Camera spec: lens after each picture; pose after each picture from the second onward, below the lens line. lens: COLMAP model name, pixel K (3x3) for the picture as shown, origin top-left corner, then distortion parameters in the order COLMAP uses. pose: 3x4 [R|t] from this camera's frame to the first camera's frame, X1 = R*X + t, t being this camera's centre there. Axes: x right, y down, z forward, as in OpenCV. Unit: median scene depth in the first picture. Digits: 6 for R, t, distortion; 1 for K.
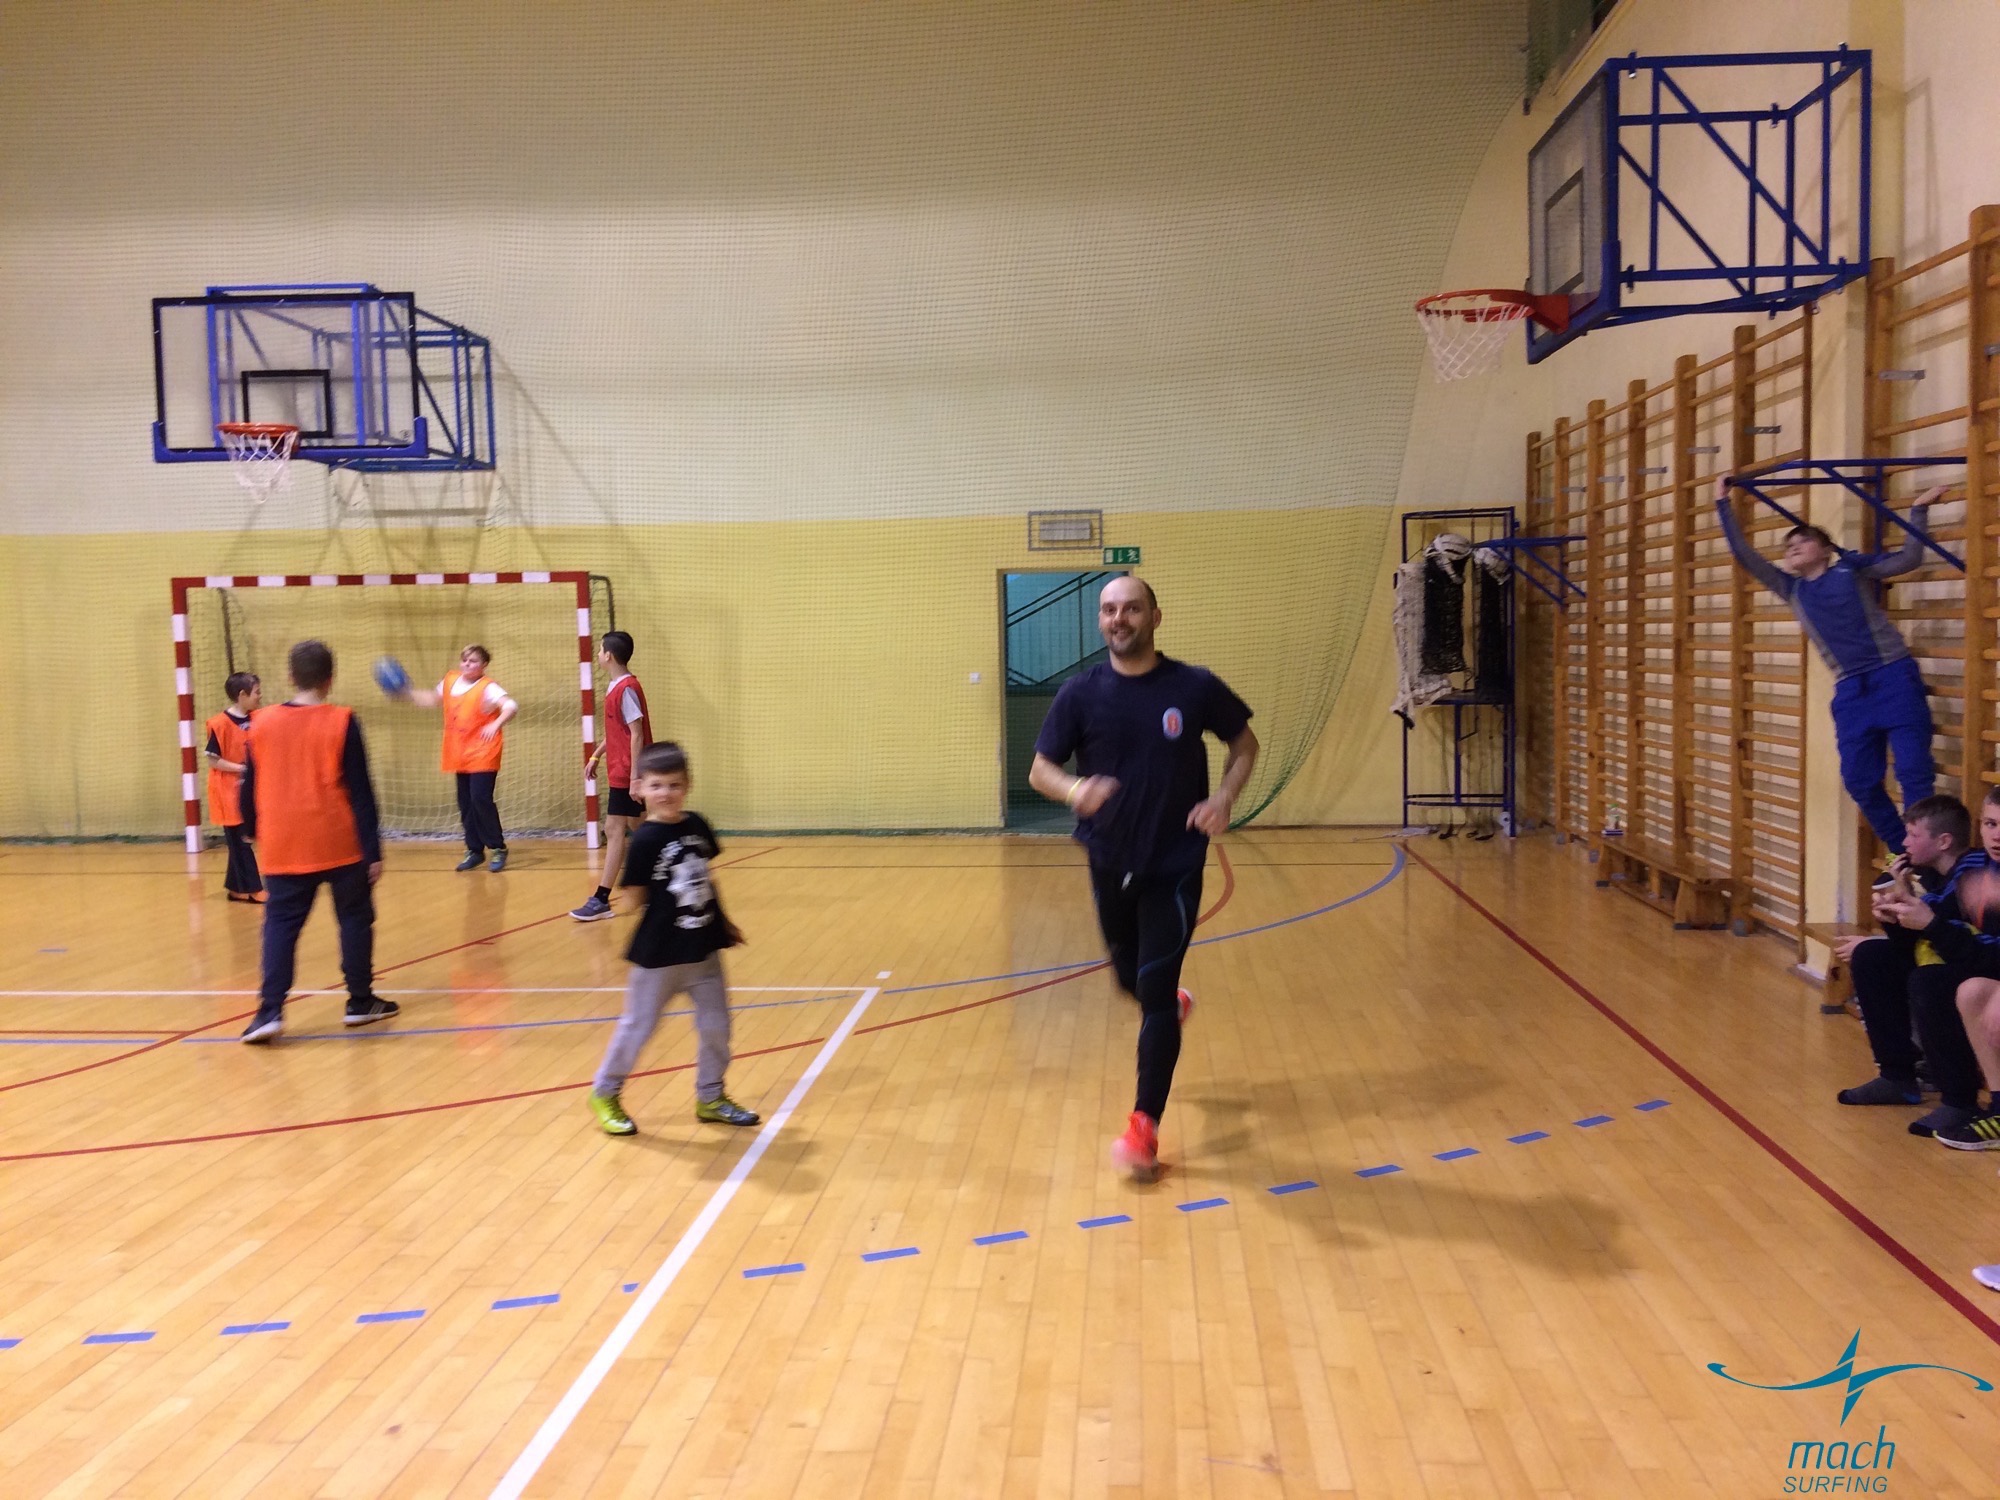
lens RADIAL K [[1696.1, 0, 1002.9], [0, 1696.1, 743.9], [0, 0, 1]] dist [0.120894, -0.172836]
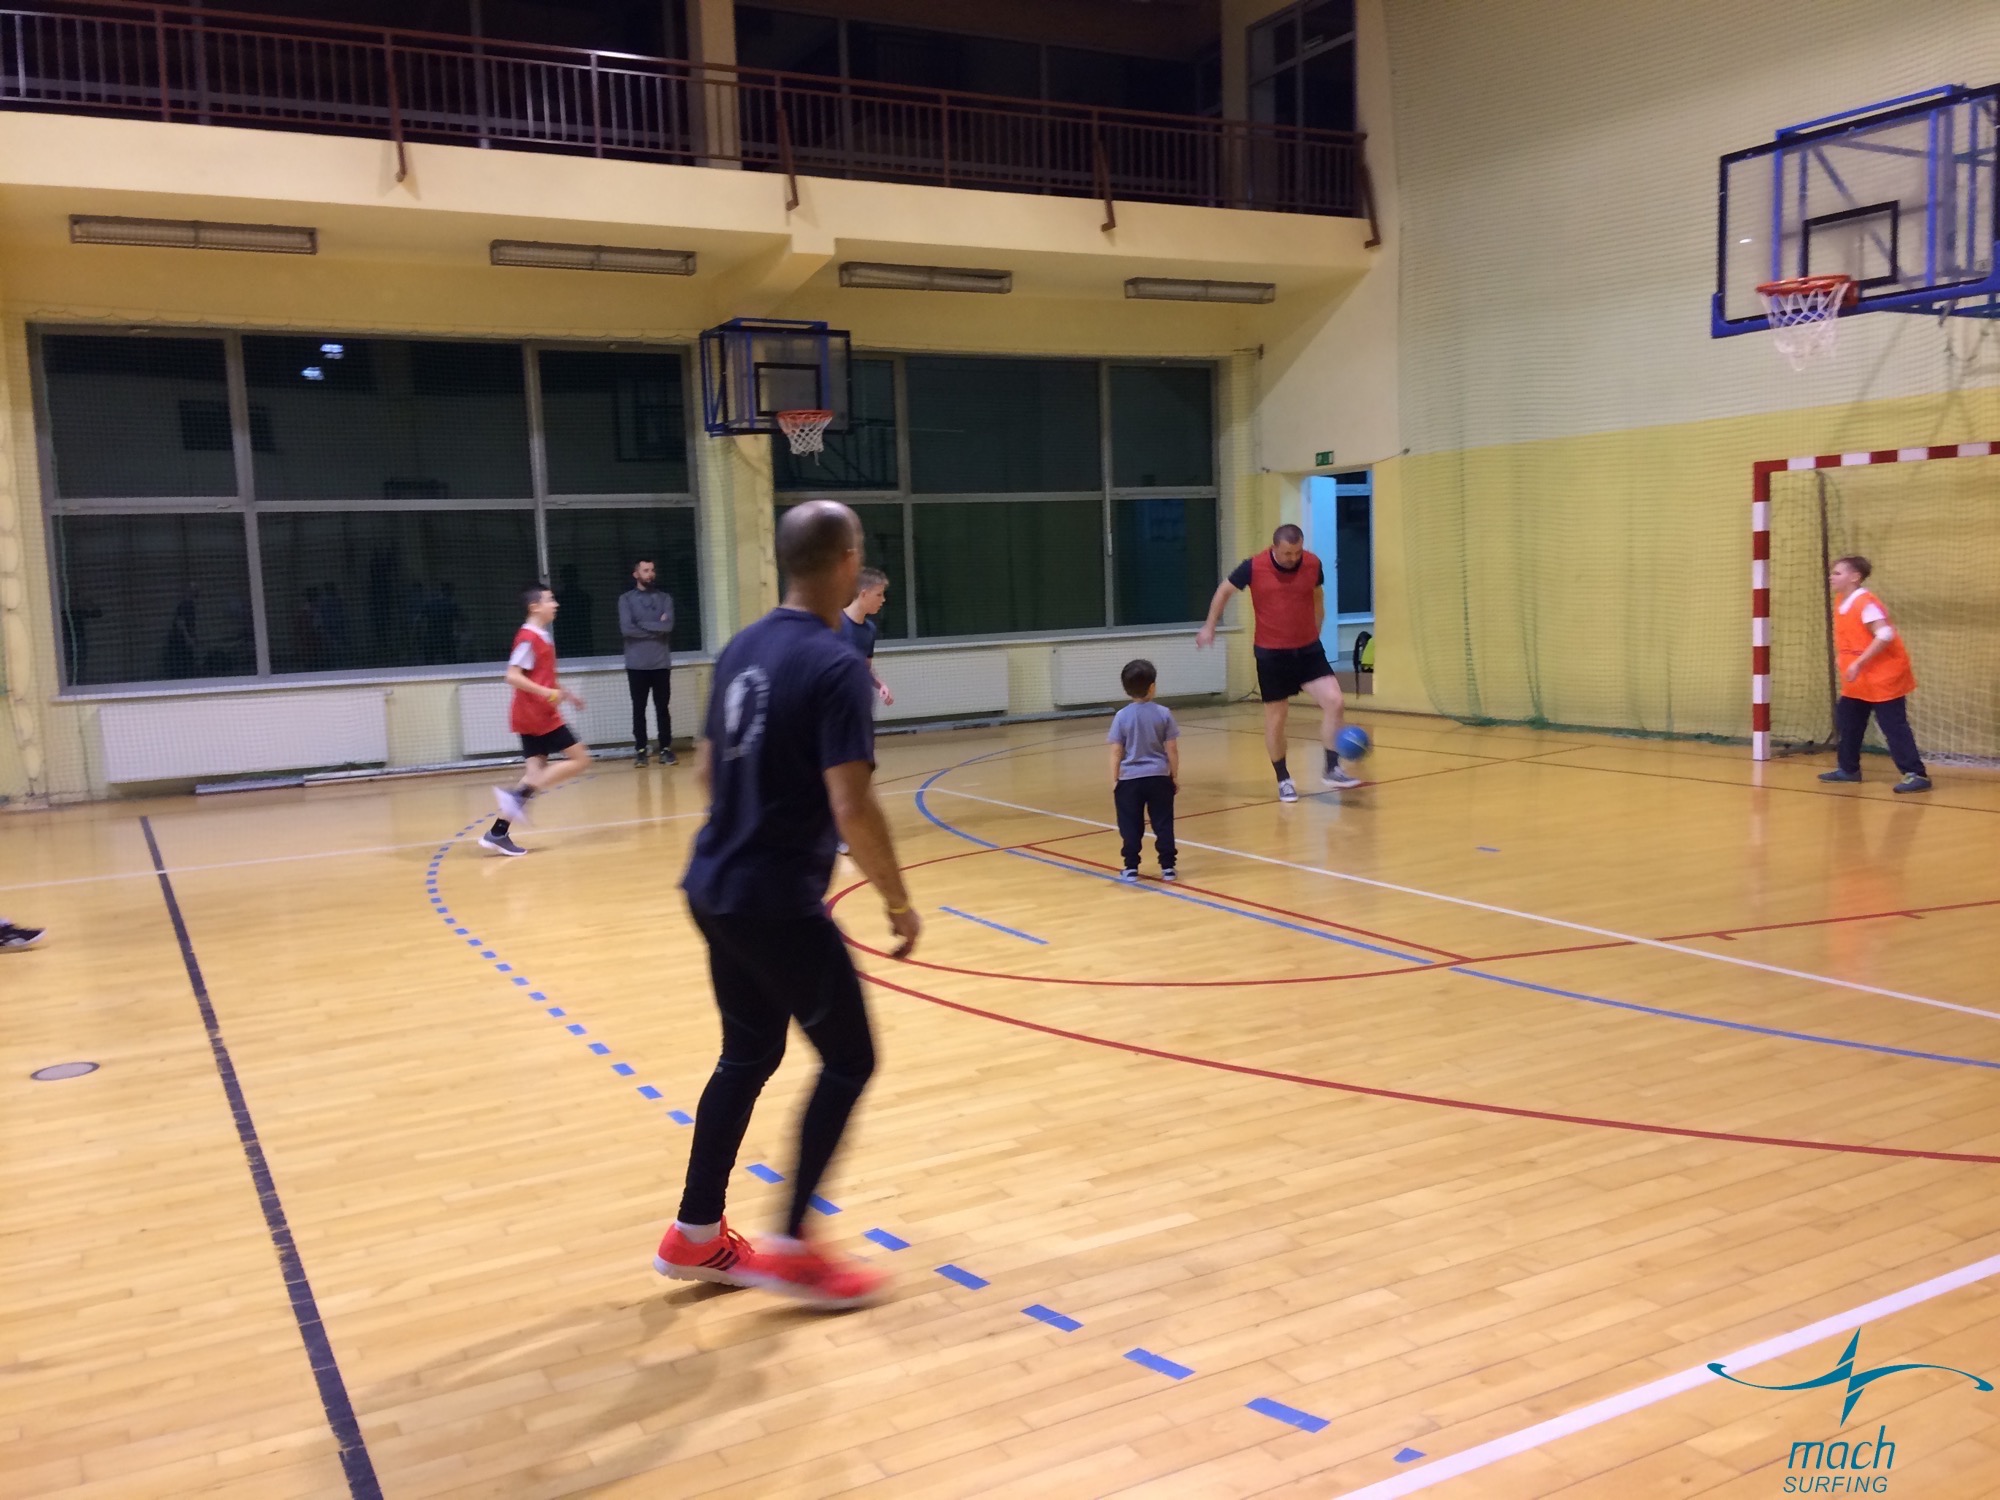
lens RADIAL K [[1696.1, 0, 996.8], [0, 1696.1, 755.6], [0, 0, 1]] dist [0.120894, -0.172836]
pose [[0.543945, 0.086688, -0.834631, 0.093931], [-0.025054, 0.995884, 0.087108, -0.011134], [0.838747, -0.026471, 0.543878, 0.169040]]
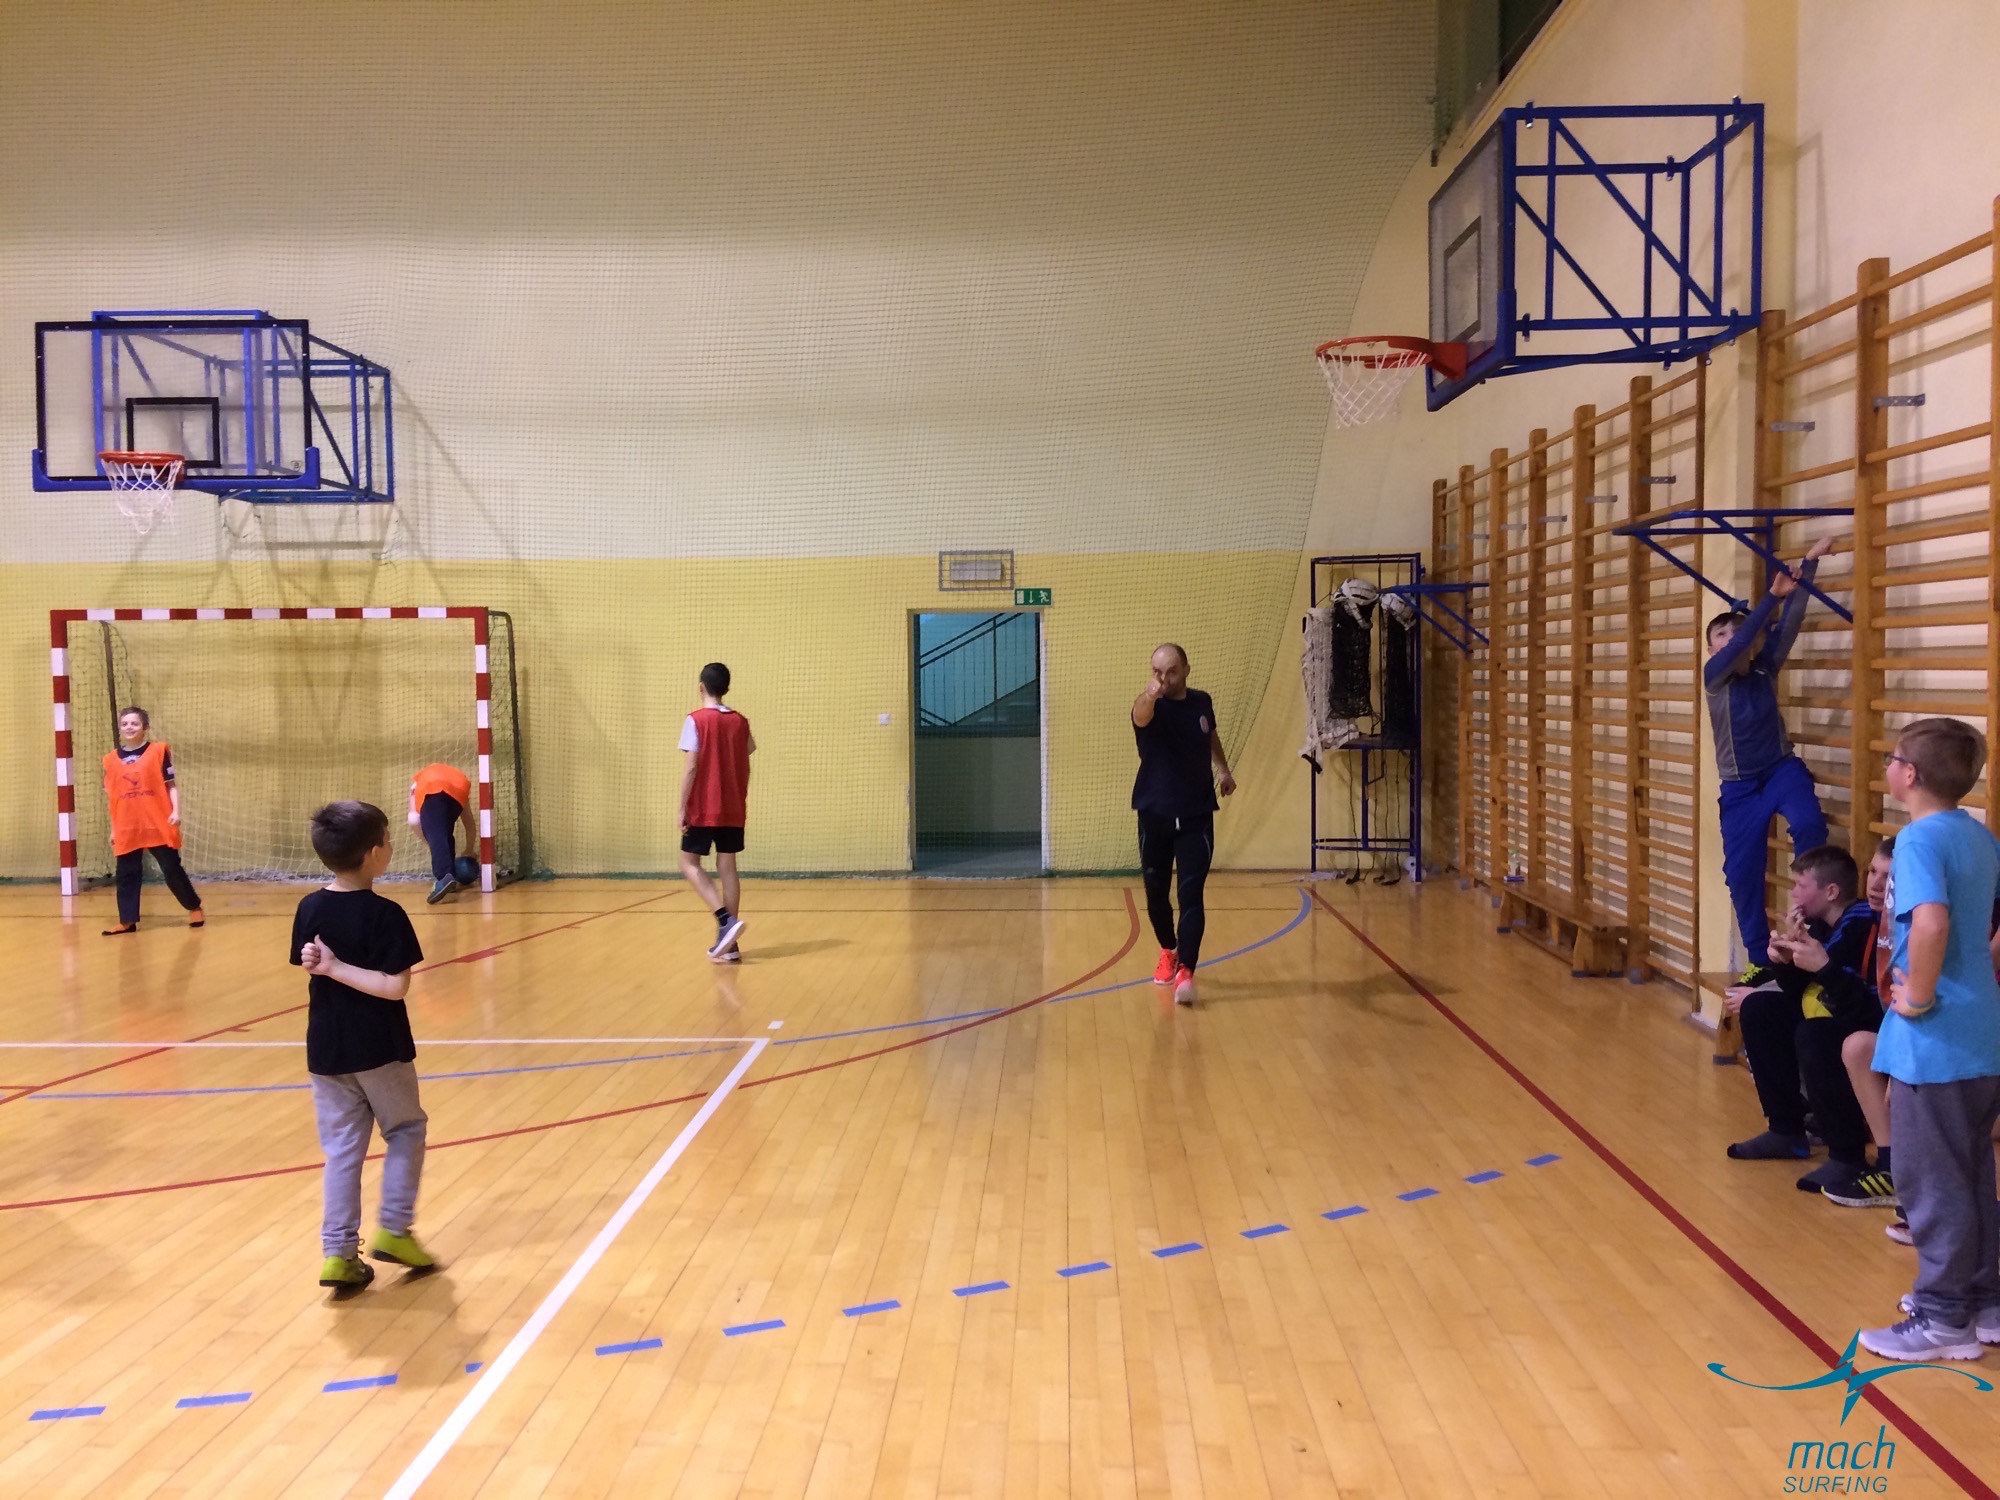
lens RADIAL K [[1696.1, 0, 1004.8], [0, 1696.1, 750.0], [0, 0, 1]] dist [0.120894, -0.172836]
pose [[0.999013, 0.005723, 0.044053, 0.011031], [-0.004877, 0.999802, -0.019295, -0.002007], [-0.044155, 0.019061, 0.998843, 0.011860]]
